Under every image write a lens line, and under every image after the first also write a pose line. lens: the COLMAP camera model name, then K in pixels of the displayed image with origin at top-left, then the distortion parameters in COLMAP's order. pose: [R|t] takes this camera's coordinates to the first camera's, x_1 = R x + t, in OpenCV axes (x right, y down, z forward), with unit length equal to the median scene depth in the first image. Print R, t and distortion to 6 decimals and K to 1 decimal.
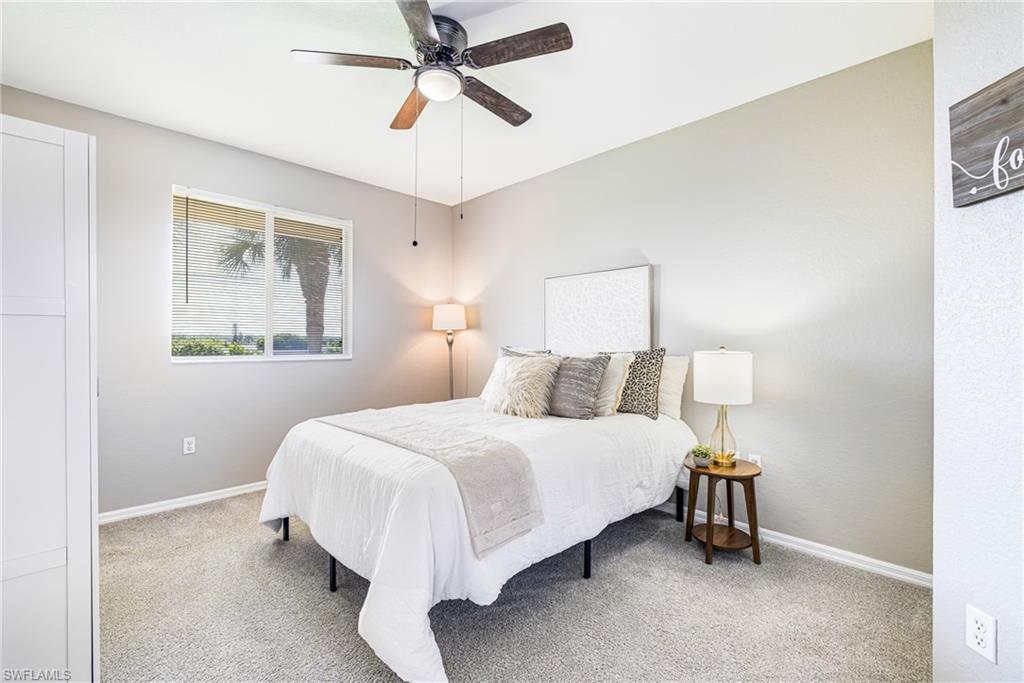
lens RADIAL K [[441.5, 0, 513.7], [0, 441.5, 338.4], [0, 0, 1]] dist [-0.005661, -0.000091]
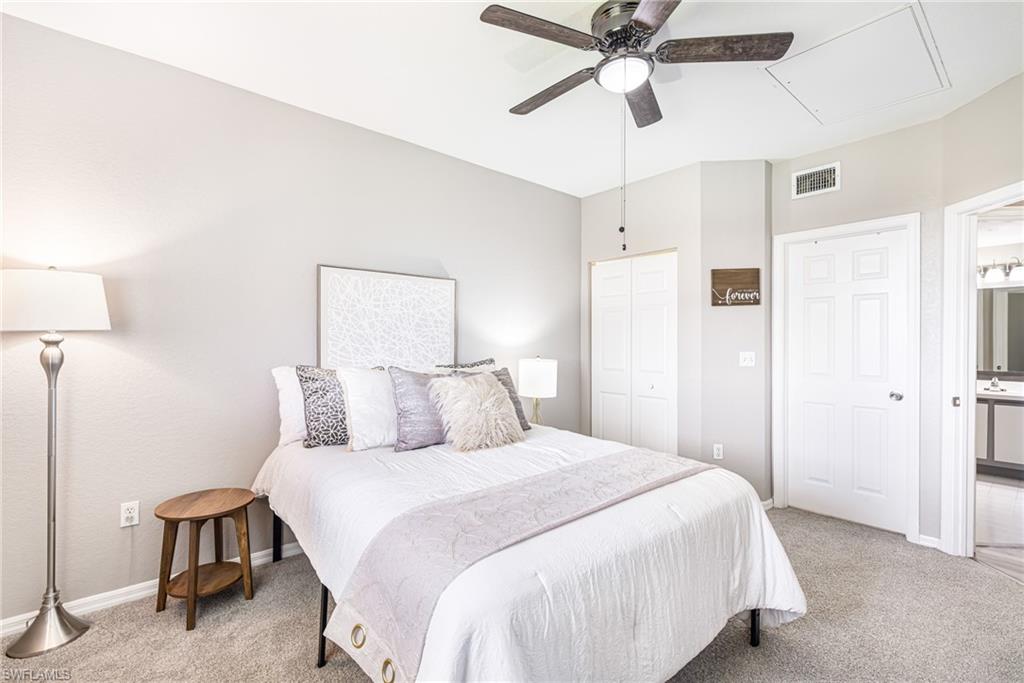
lens RADIAL K [[441.5, 0, 510.9], [0, 441.5, 341.2], [0, 0, 1]] dist [-0.005661, -0.000091]
pose [[0.074435, 0.001068, 0.997225, -0.681622], [-0.009370, 0.999956, -0.000372, -0.020239], [-0.997182, -0.009316, 0.074442, 0.740626]]
